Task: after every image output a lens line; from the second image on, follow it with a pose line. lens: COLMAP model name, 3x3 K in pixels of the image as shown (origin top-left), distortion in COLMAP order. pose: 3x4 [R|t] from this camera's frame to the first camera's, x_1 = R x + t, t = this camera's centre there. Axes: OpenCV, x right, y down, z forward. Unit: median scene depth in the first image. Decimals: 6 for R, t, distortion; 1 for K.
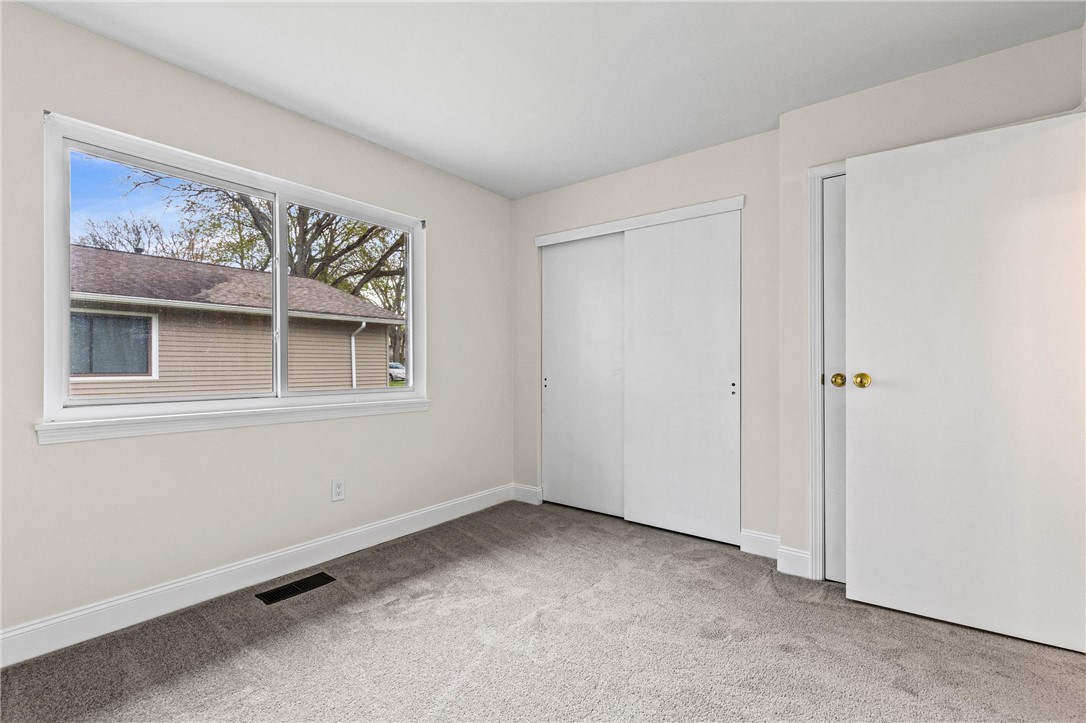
lens RADIAL K [[503.1, 0, 535.1], [0, 503.1, 365.0], [0, 0, 1]] dist [0.008460, -0.001276]
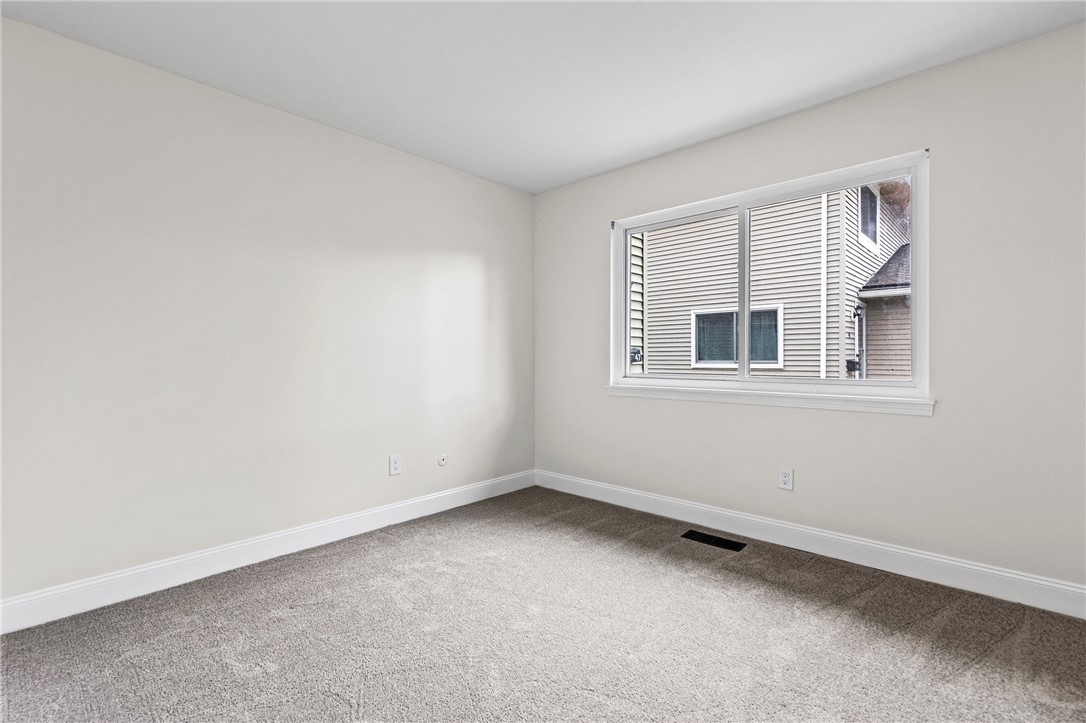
lens RADIAL K [[503.1, 0, 541.3], [0, 503.1, 357.6], [0, 0, 1]] dist [0.008460, -0.001276]
pose [[-0.086497, 0.001430, -0.996251, 0.646289], [-0.004869, 0.999986, 0.001859, 0.009458], [0.996240, 0.005011, -0.086489, 0.608185]]
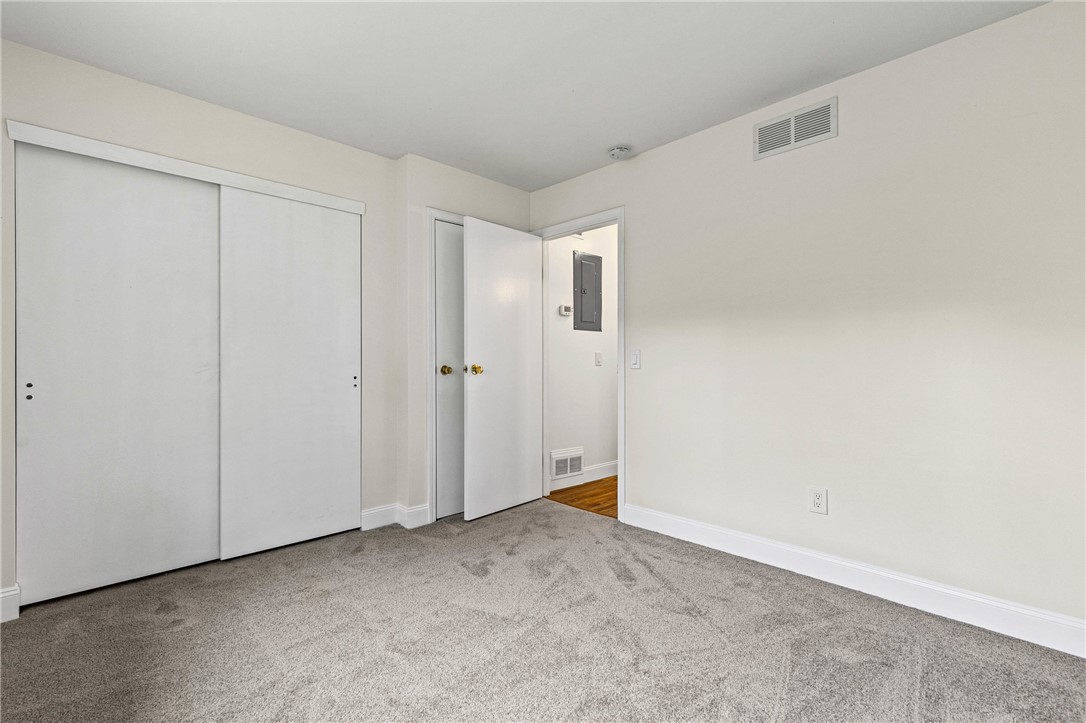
lens RADIAL K [[503.1, 0, 537.0], [0, 503.1, 359.4], [0, 0, 1]] dist [0.008460, -0.001276]
pose [[0.110214, 0.000285, 0.993908, -0.649696], [0.001126, 0.999999, -0.000412, 0.001227], [-0.993907, 0.001165, 0.110213, 0.528351]]
